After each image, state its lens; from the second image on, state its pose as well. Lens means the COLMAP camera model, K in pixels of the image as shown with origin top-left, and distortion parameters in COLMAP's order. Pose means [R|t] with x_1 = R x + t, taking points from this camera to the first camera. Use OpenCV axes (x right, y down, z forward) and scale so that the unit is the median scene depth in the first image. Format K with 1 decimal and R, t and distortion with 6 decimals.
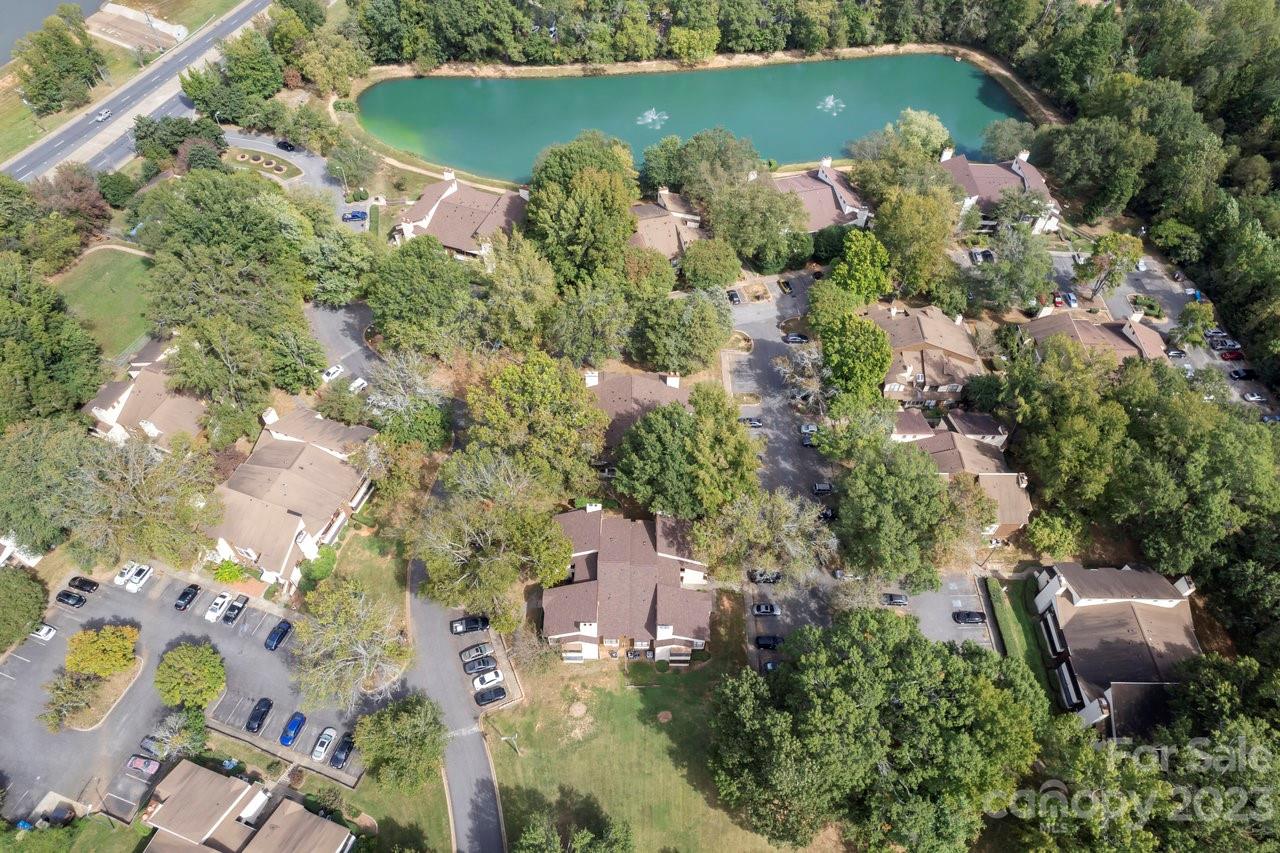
lens RADIAL K [[805.7, 0, 652.1], [0, 805.7, 426.8], [0, 0, 1]] dist [-0.048441, 0.029180]
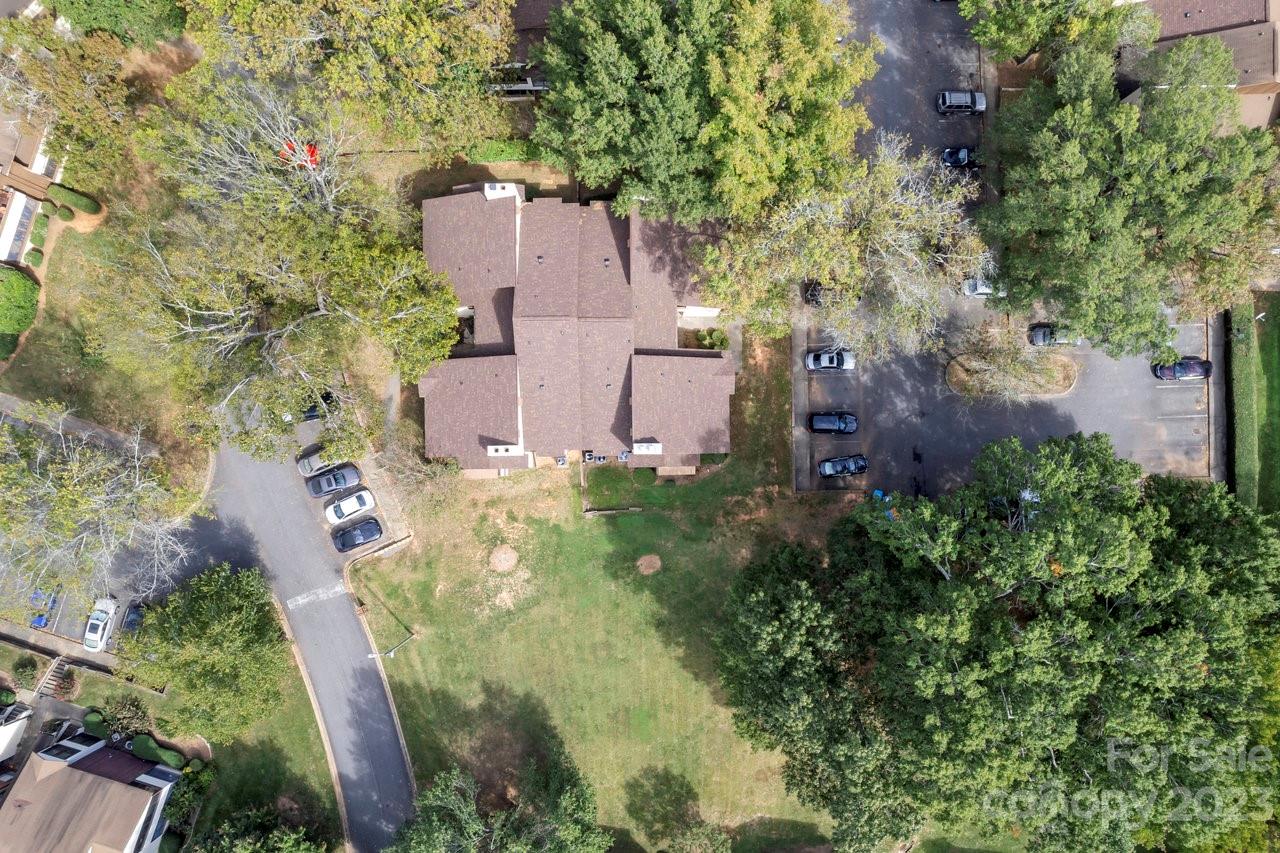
lens RADIAL K [[805.7, 0, 652.1], [0, 805.7, 426.8], [0, 0, 1]] dist [-0.048441, 0.029180]
pose [[0.999924, -0.009201, -0.008231, 0.023846], [0.012320, 0.785904, 0.618225, -0.093224], [0.000780, -0.618280, 0.785958, 0.577386]]
